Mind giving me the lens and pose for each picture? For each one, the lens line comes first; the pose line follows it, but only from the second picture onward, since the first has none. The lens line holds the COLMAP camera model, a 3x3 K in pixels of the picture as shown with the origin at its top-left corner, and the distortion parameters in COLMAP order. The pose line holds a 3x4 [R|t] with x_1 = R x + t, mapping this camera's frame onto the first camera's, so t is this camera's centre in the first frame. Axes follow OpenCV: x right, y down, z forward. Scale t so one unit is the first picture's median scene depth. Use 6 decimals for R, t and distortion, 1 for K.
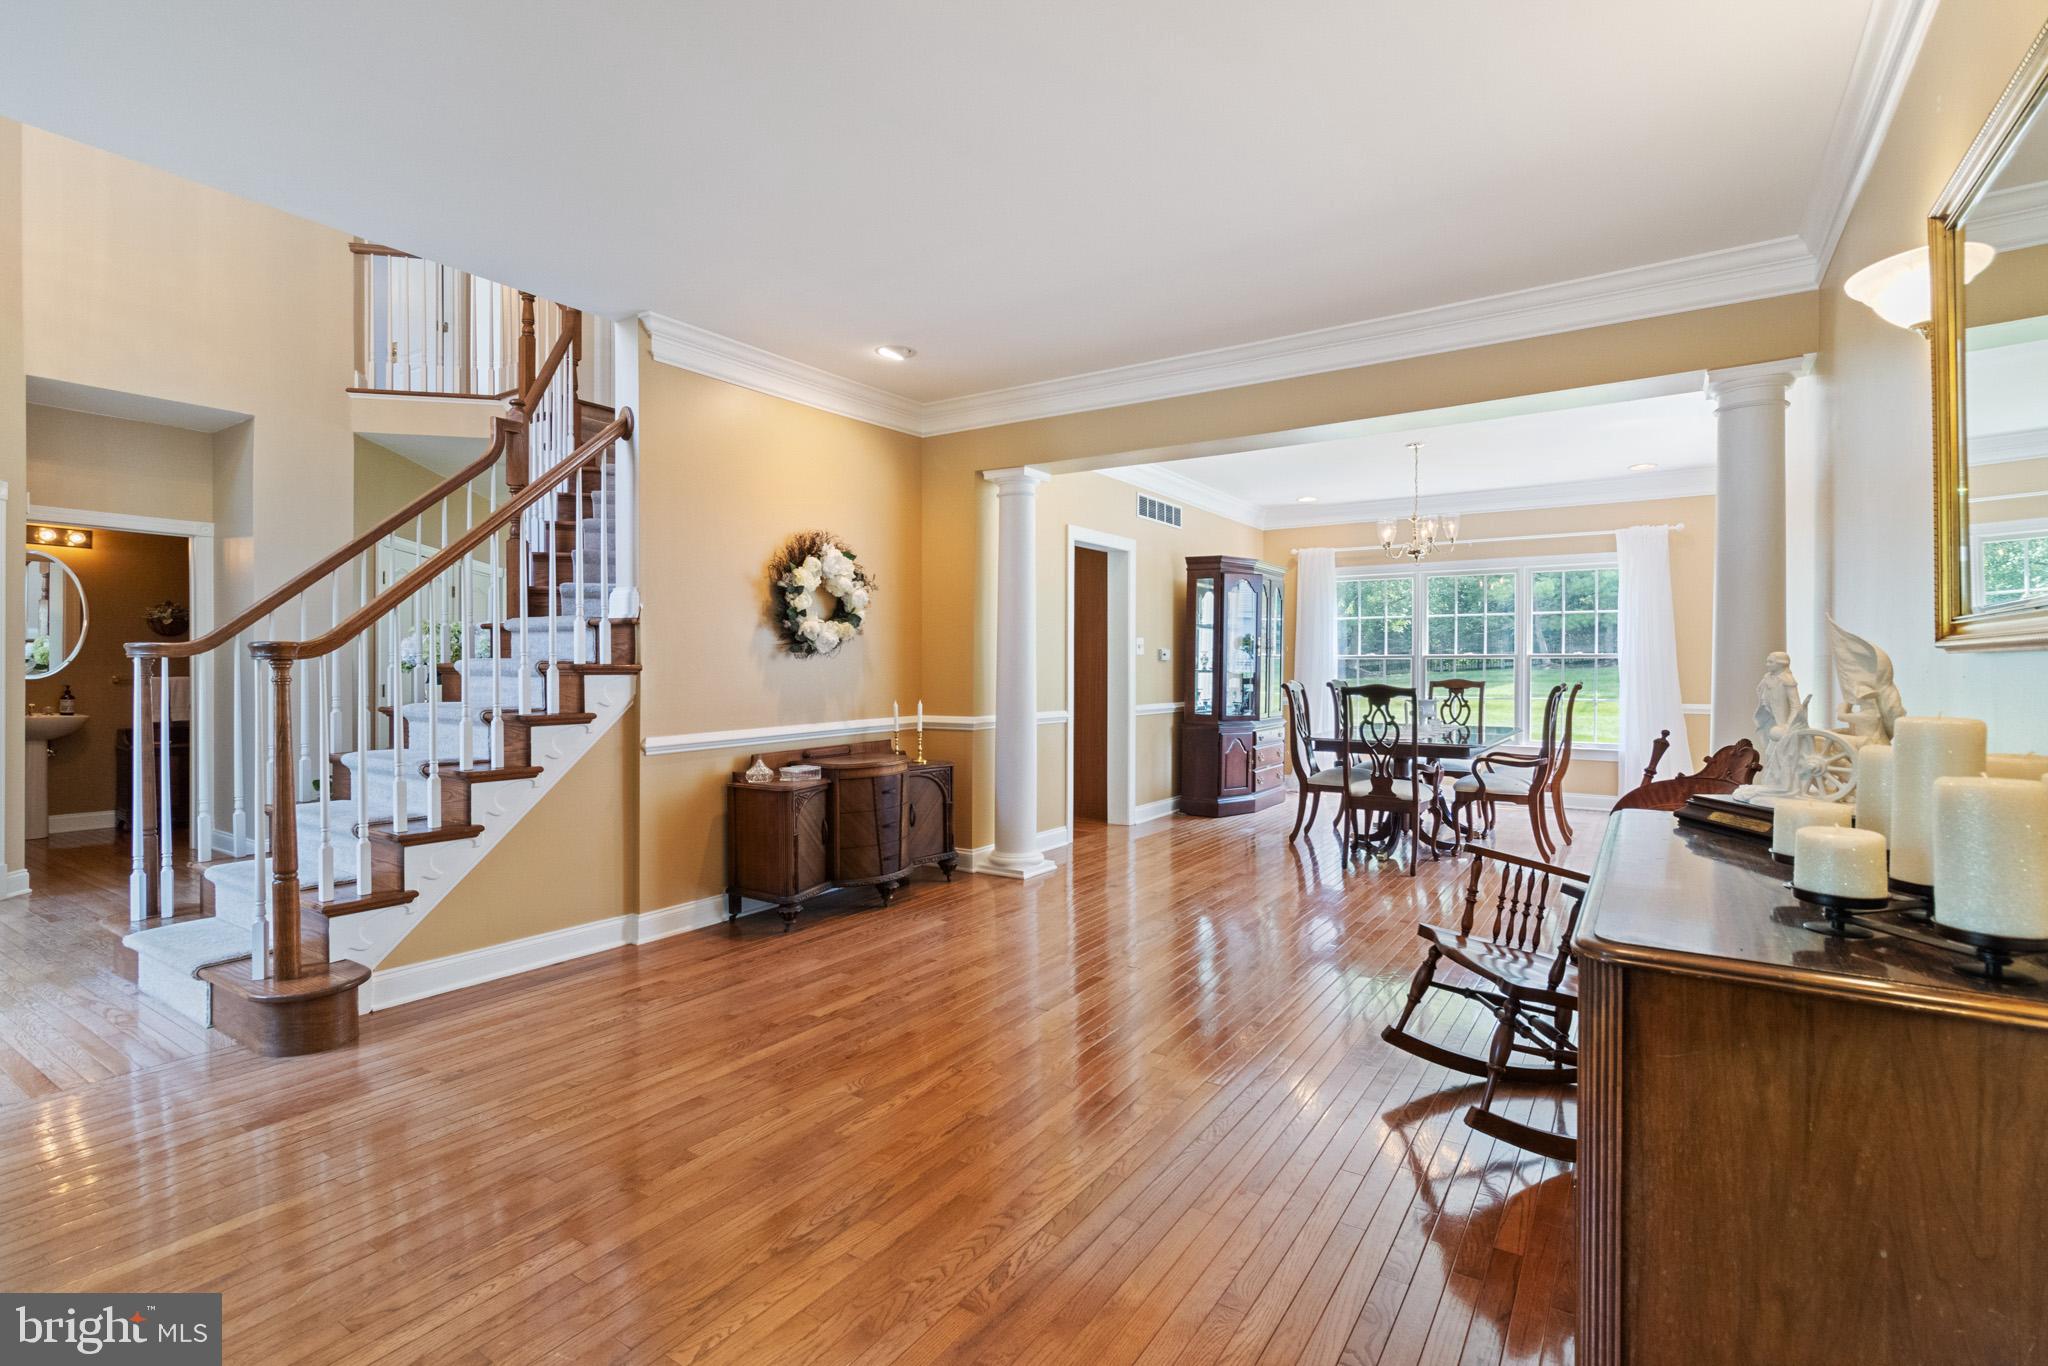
lens RADIAL K [[942.8, 0, 1034.3], [0, 942.8, 684.8], [0, 0, 1]] dist [0.001032, 0.000072]
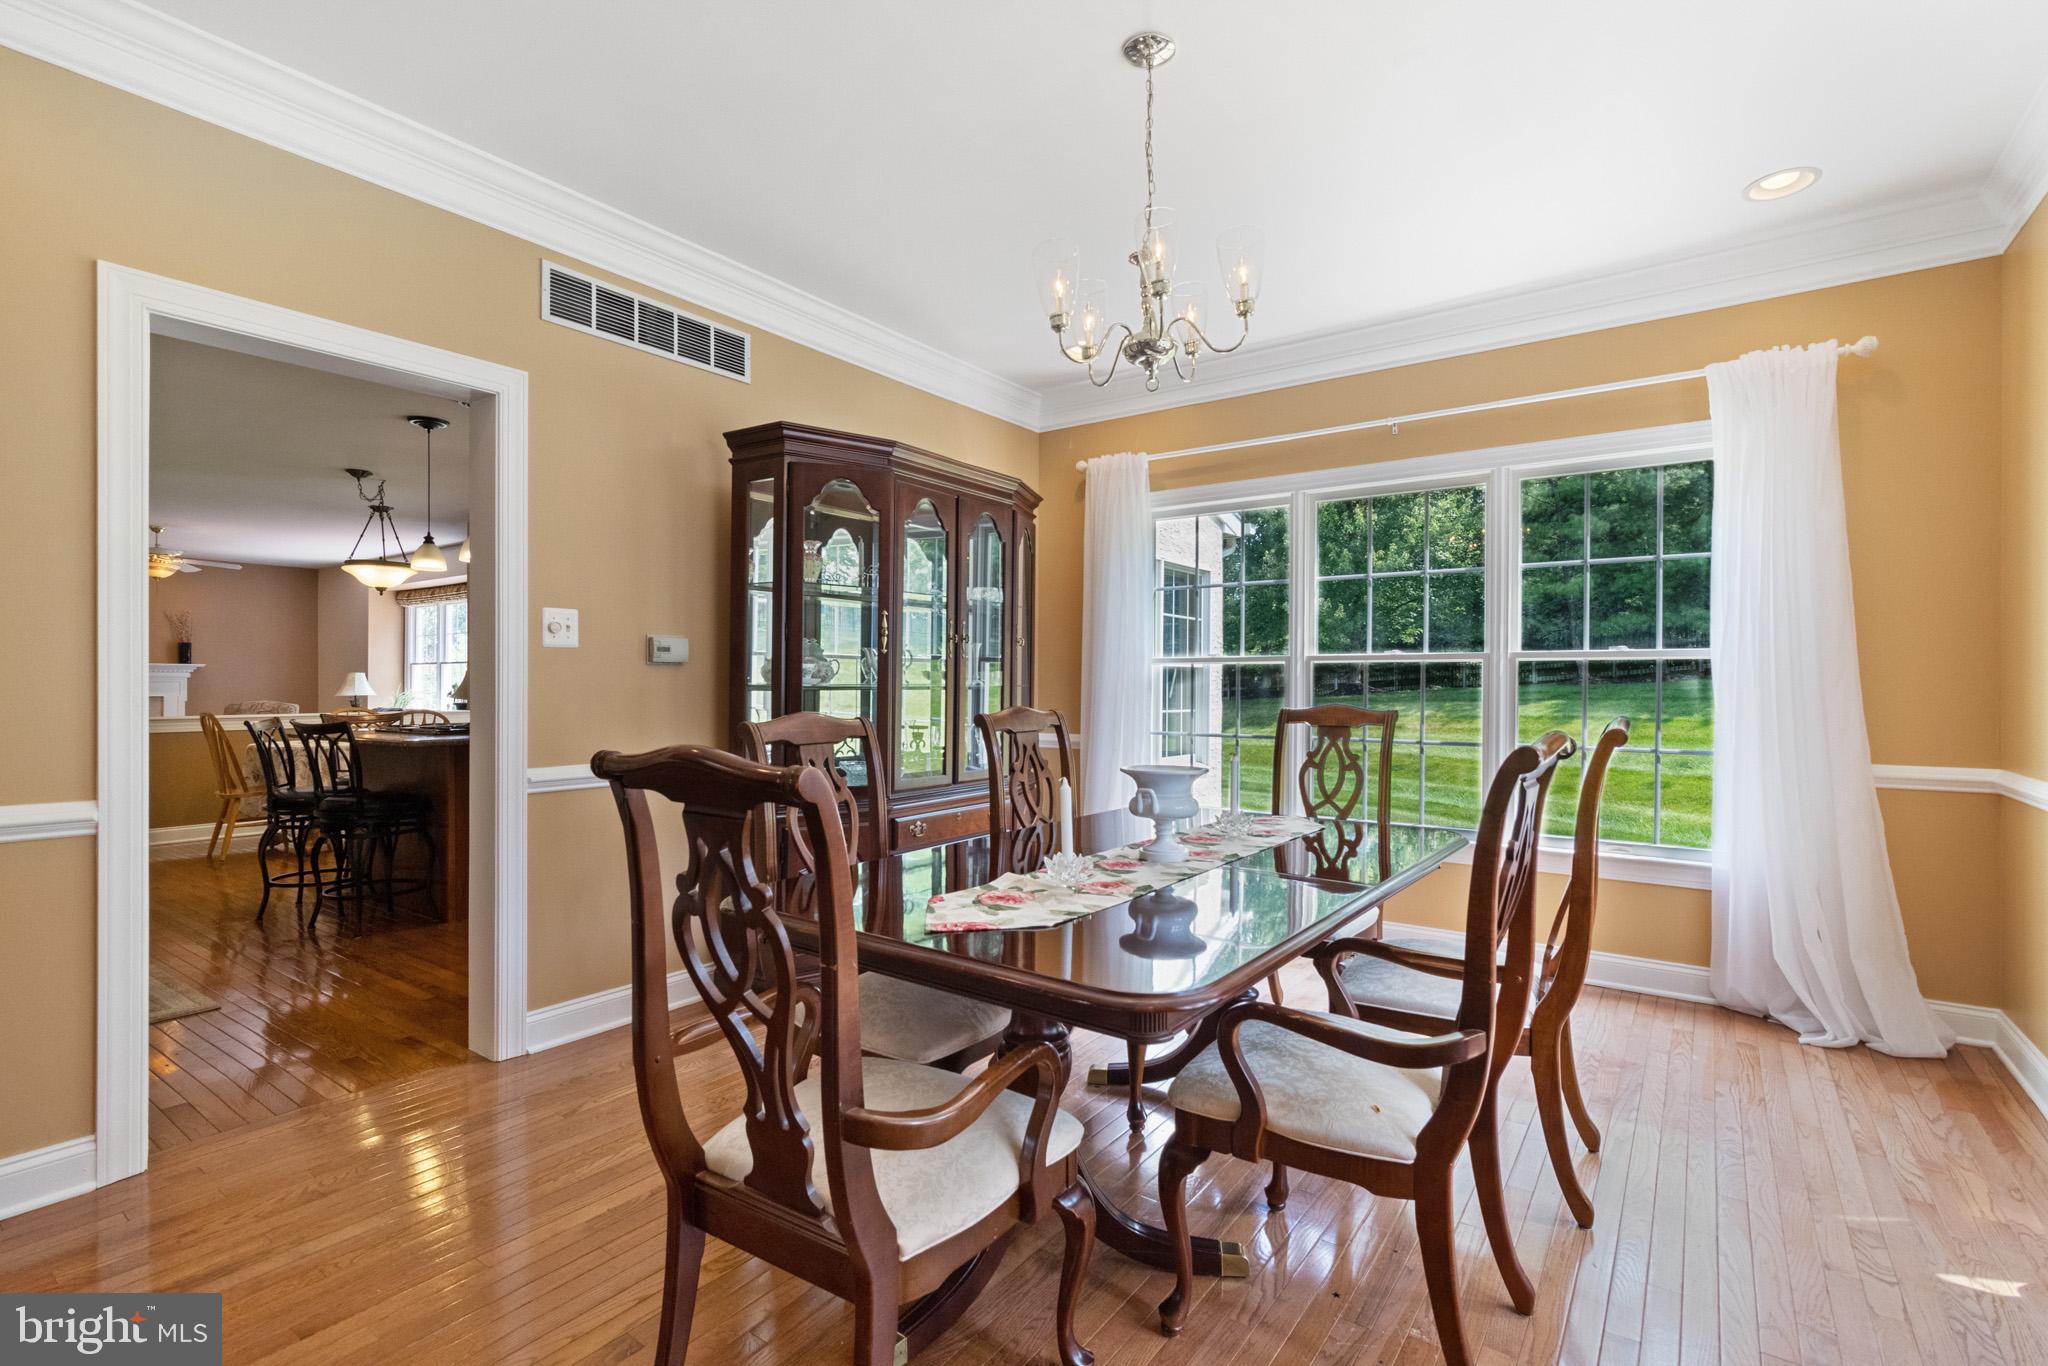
lens RADIAL K [[942.8, 0, 1017.5], [0, 942.8, 688.9], [0, 0, 1]] dist [0.001032, 0.000072]
pose [[0.999118, 0.005537, -0.041628, 0.321761], [-0.005636, 0.999982, -0.002241, -0.012645], [0.041615, 0.002474, 0.999131, 0.557558]]
